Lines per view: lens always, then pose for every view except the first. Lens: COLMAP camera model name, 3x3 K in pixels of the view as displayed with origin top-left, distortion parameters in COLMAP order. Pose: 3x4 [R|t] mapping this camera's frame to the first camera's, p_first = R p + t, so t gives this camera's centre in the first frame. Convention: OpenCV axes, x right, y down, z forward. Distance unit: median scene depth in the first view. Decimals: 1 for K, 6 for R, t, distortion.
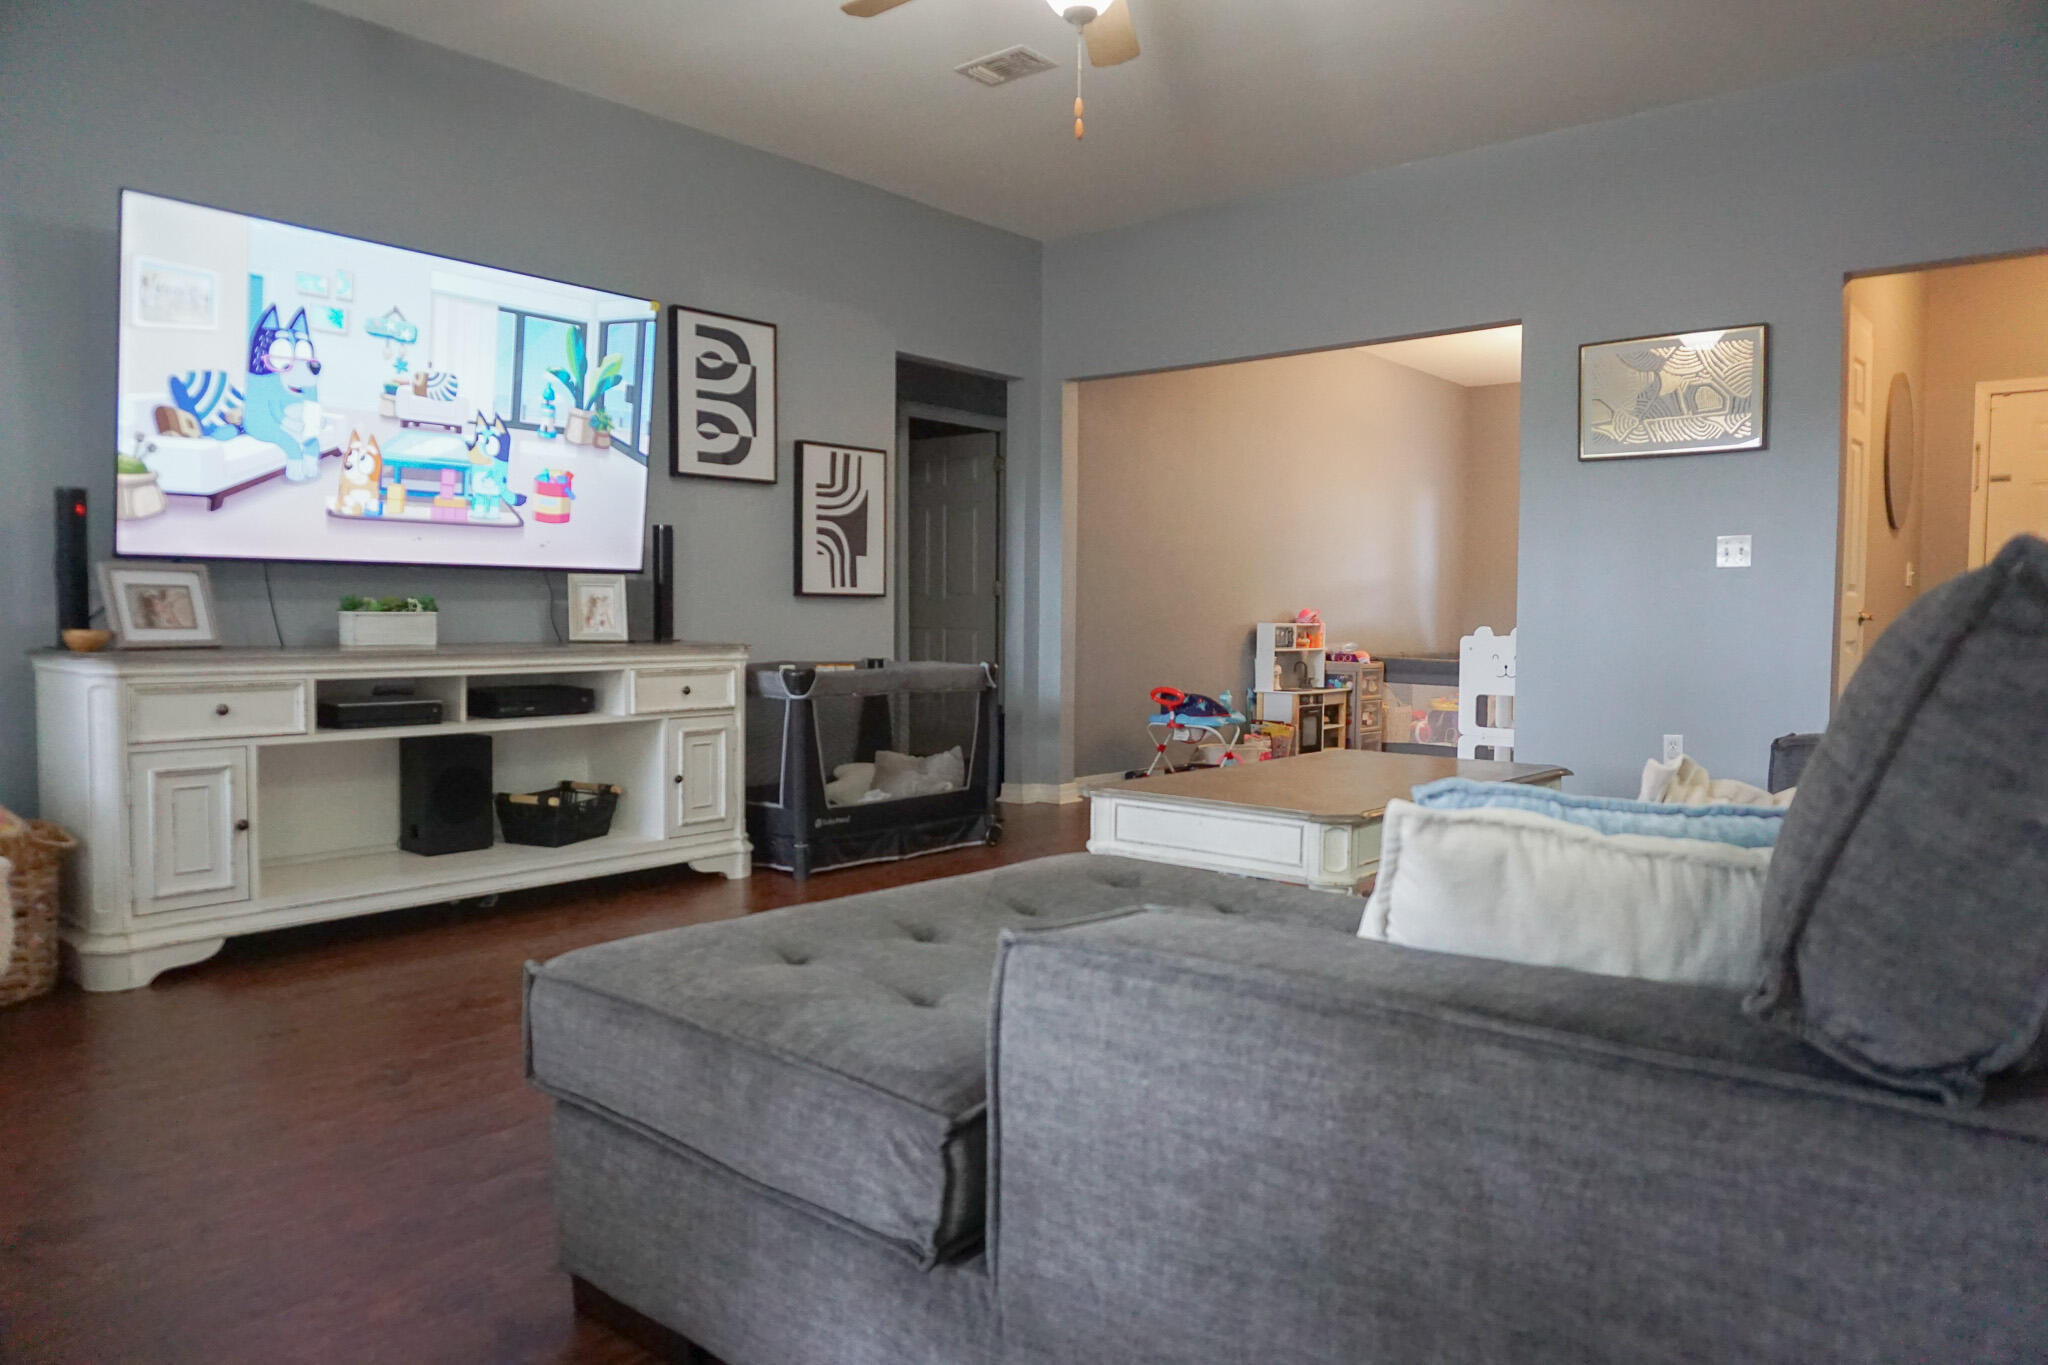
lens RADIAL K [[1389.6, 0, 1025.3], [0, 1389.6, 690.9], [0, 0, 1]] dist [-0.051301, 0.048638]
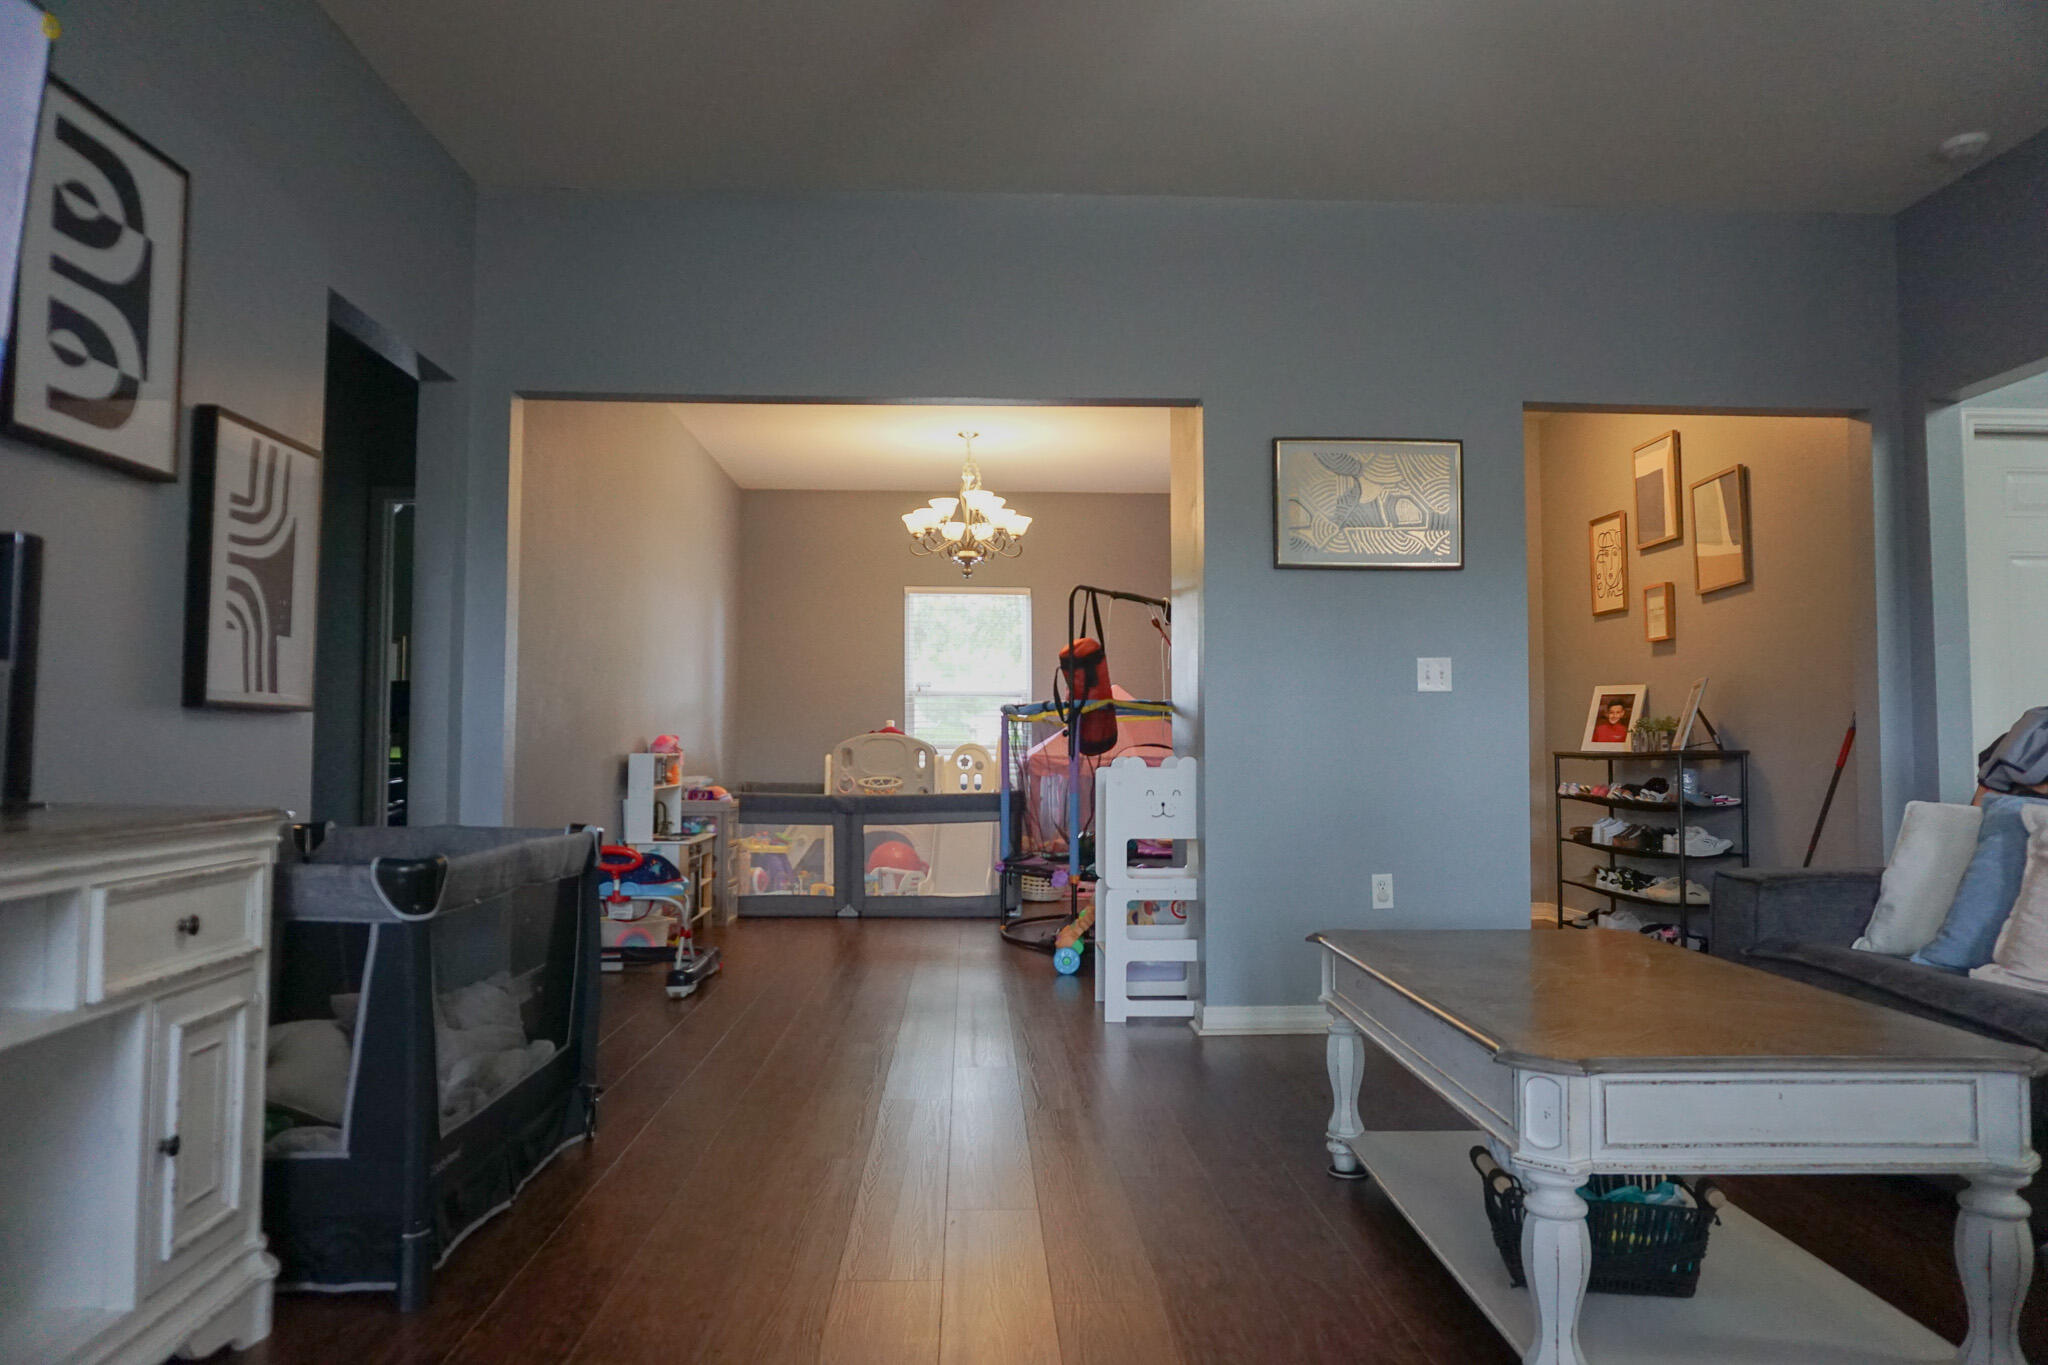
lens RADIAL K [[1378.4, 0, 1024.0], [0, 1378.4, 682.5], [0, 0, 1]] dist [-0.041492, 0.035384]
pose [[0.733377, 0.028796, 0.679212, -0.289391], [0.037789, 0.995831, -0.083021, -0.025093], [-0.678771, 0.086553, 0.729232, 0.442216]]
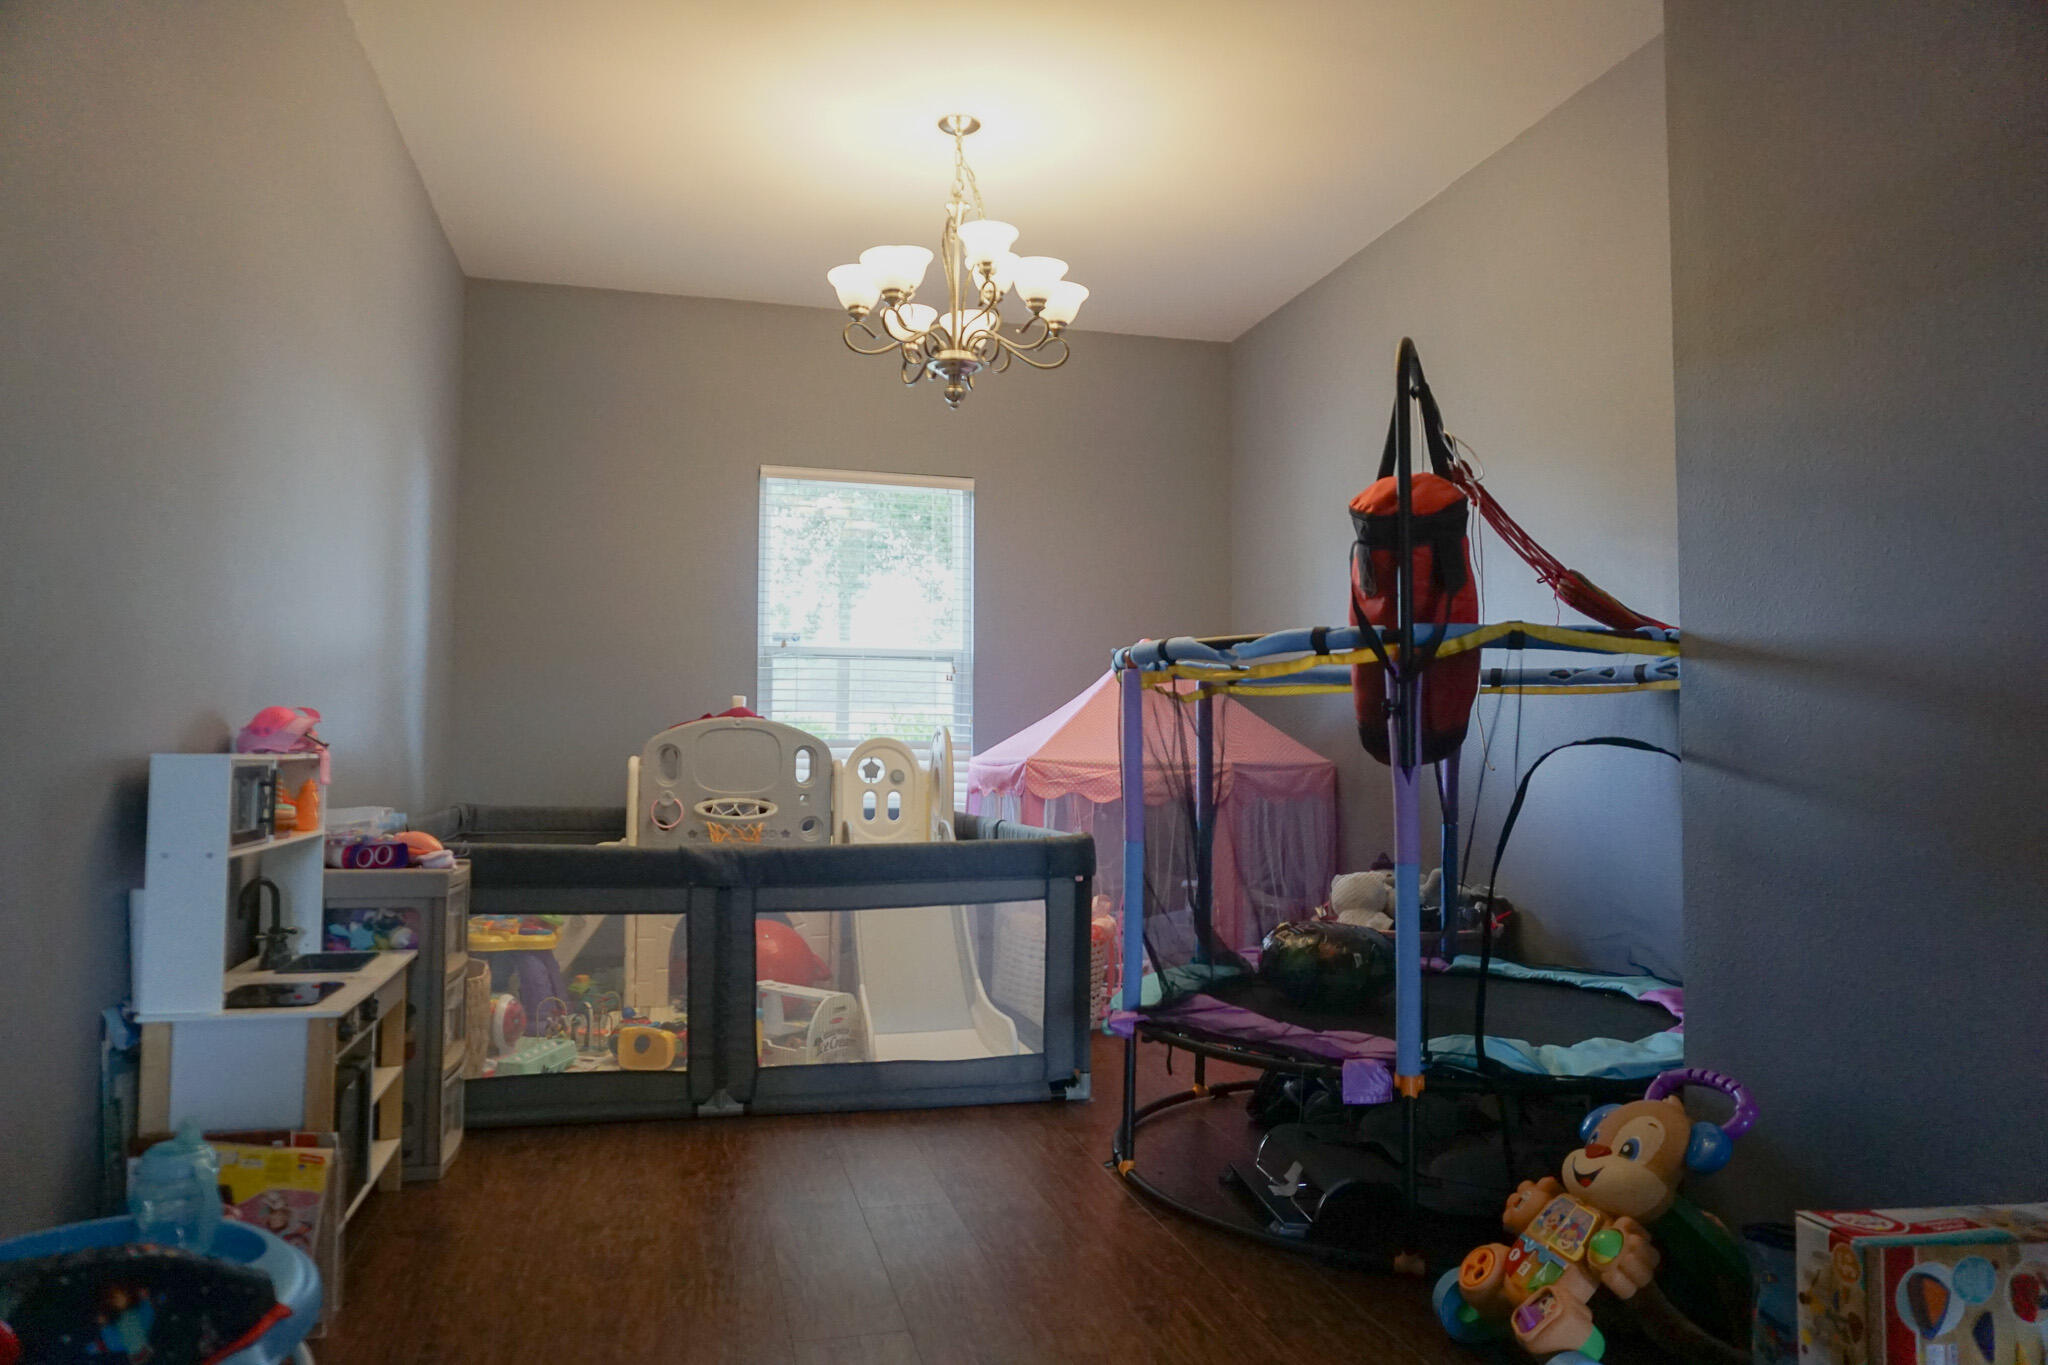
lens RADIAL K [[1389.6, 0, 1025.3], [0, 1389.6, 690.9], [0, 0, 1]] dist [-0.051301, 0.048638]
pose [[0.578420, 0.034184, 0.815023, 0.077750], [0.037353, 0.996964, -0.068325, -0.056066], [-0.814884, 0.069964, 0.575386, 1.084427]]
